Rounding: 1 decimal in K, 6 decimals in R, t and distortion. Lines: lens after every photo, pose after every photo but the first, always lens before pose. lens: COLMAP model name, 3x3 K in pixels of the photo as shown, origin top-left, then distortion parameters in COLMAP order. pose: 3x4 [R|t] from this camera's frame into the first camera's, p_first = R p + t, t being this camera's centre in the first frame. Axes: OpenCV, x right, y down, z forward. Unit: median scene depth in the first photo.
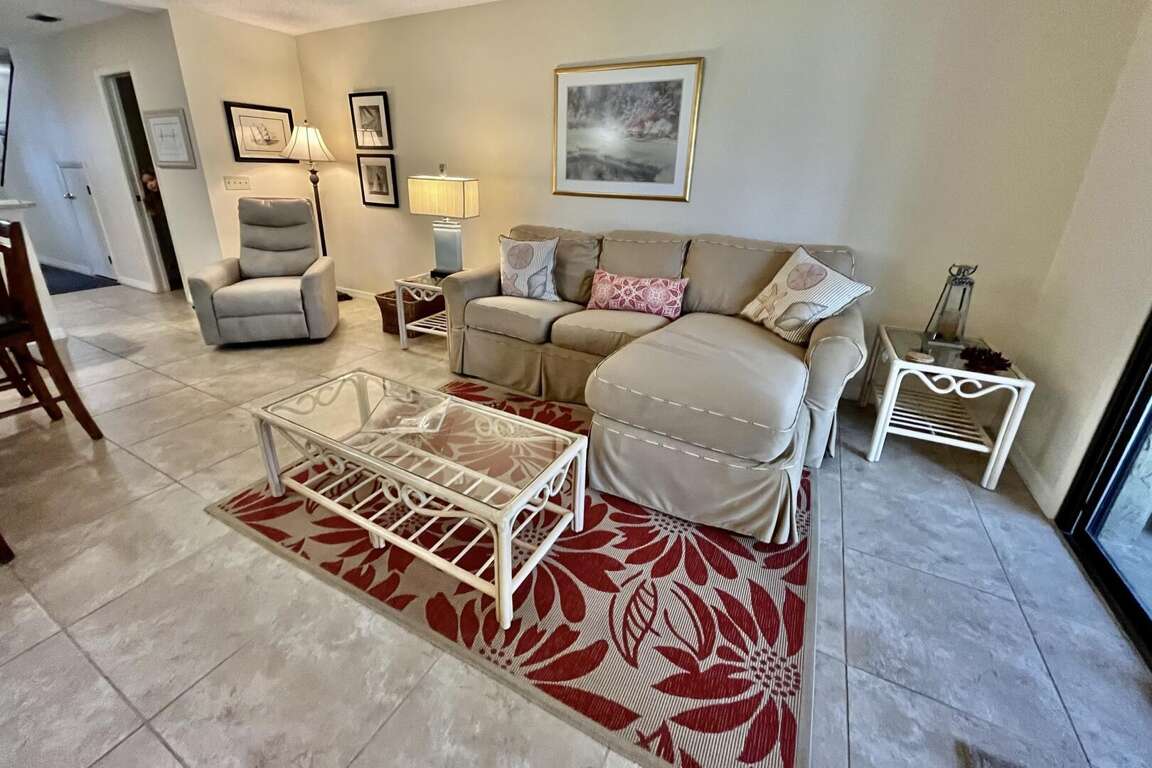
lens RADIAL K [[464.8, 0, 575.1], [0, 464.8, 338.2], [0, 0, 1]] dist [-0.001895, 0.000558]
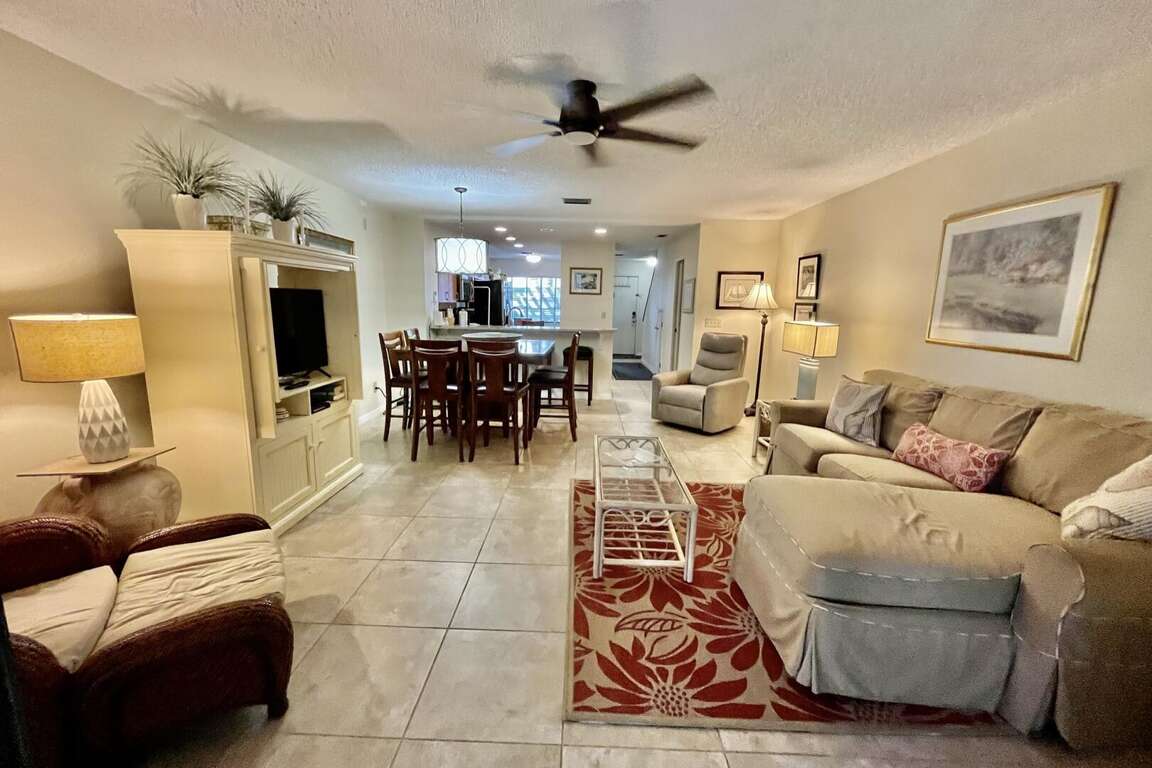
lens RADIAL K [[464.8, 0, 577.5], [0, 464.8, 389.1], [0, 0, 1]] dist [-0.001895, 0.000558]
pose [[0.455211, 0.147845, -0.878023, 0.561538], [-0.303387, 0.952862, 0.003155, -0.008936], [0.837102, 0.264945, 0.478608, -0.022038]]
